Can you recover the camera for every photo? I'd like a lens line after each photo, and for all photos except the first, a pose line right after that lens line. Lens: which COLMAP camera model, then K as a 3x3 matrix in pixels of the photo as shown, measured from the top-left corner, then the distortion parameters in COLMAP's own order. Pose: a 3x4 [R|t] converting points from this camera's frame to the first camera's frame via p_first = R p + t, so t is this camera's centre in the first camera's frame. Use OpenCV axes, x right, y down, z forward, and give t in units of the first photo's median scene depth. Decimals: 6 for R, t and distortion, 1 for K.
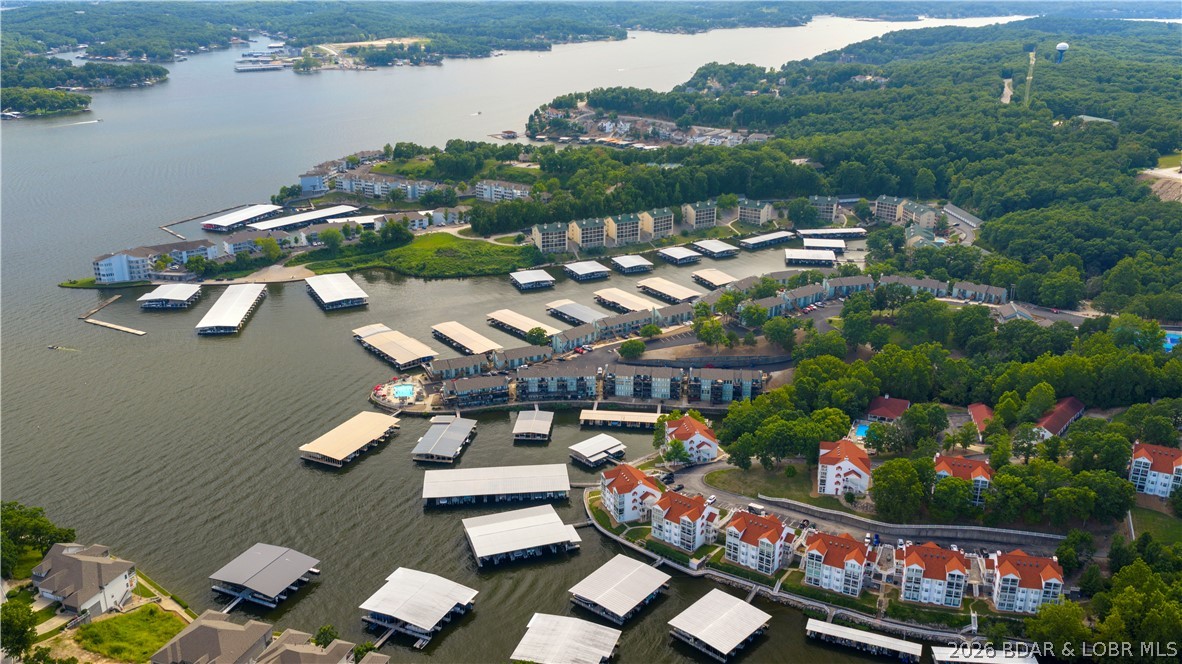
lens RADIAL K [[979.0, 0, 590.1], [0, 979.0, 330.1], [0, 0, 1]] dist [0.015611, 0.012549]
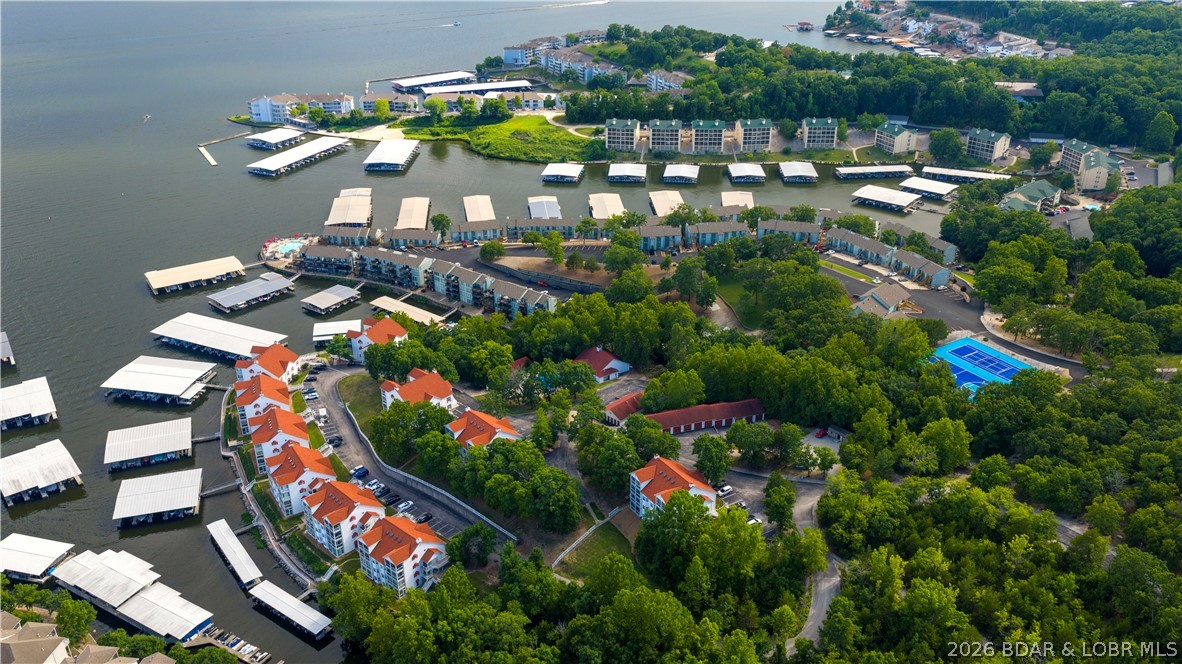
lens RADIAL K [[979.0, 0, 590.4], [0, 979.0, 334.2], [0, 0, 1]] dist [0.015611, 0.012549]
pose [[0.851830, 0.229120, -0.471052, 0.418463], [-0.173349, 0.971899, 0.159255, -0.050358], [0.494304, -0.054002, 0.867610, 0.138238]]
